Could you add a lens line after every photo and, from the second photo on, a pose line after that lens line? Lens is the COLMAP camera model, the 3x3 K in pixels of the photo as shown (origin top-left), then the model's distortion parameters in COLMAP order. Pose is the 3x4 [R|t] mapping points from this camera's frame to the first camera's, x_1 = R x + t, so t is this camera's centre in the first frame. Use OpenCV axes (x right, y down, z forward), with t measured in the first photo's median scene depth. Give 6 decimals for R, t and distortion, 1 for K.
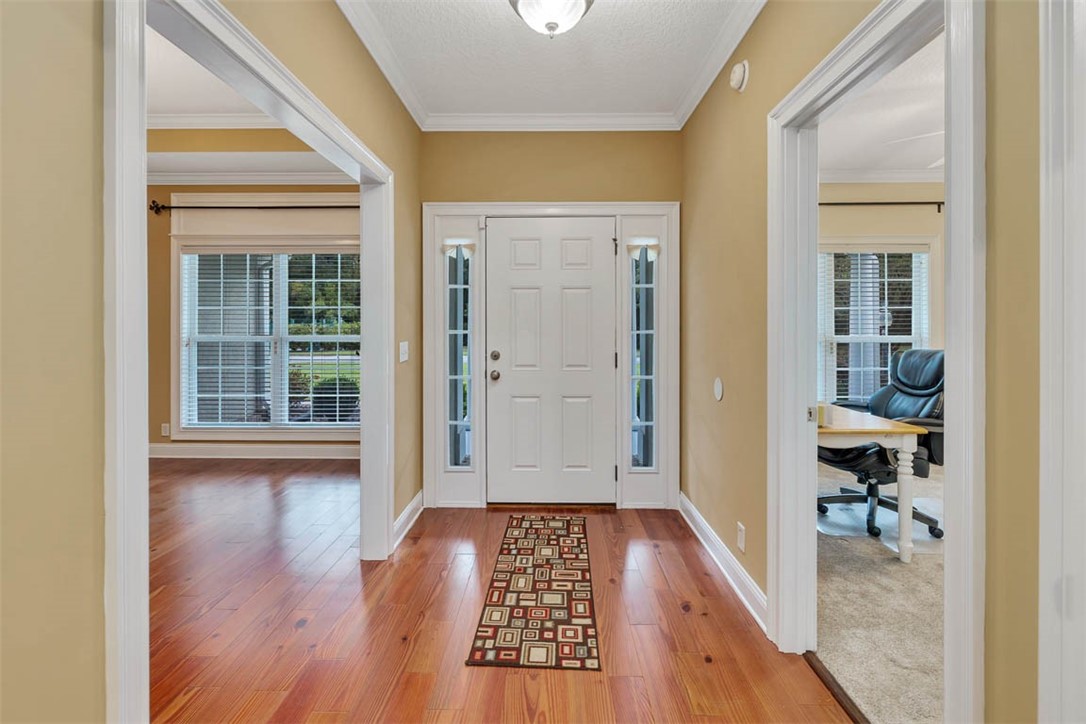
lens RADIAL K [[465.6, 0, 544.6], [0, 465.6, 335.4], [0, 0, 1]] dist [-0.001709, -0.000369]
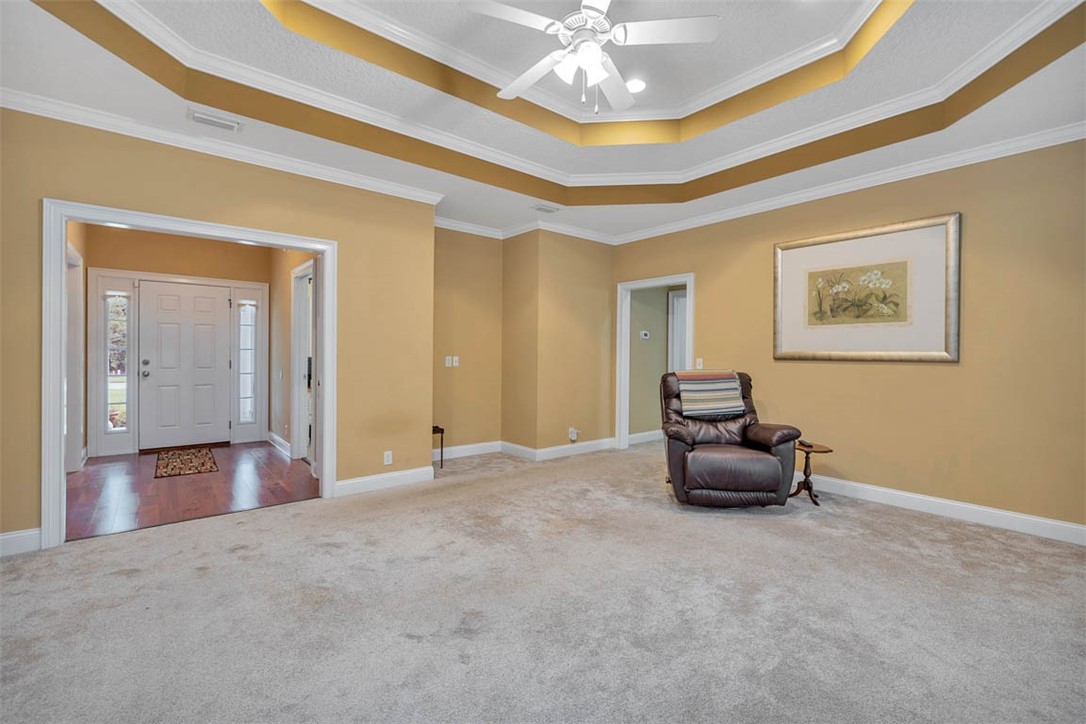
lens RADIAL K [[469.2, 0, 538.6], [0, 469.2, 360.4], [0, 0, 1]] dist [-0.000486, -0.000075]
pose [[0.759839, 0.002399, 0.650107, -0.133535], [-0.006165, 0.999975, 0.003516, 0.022230], [-0.650082, -0.006679, 0.759835, -1.267429]]
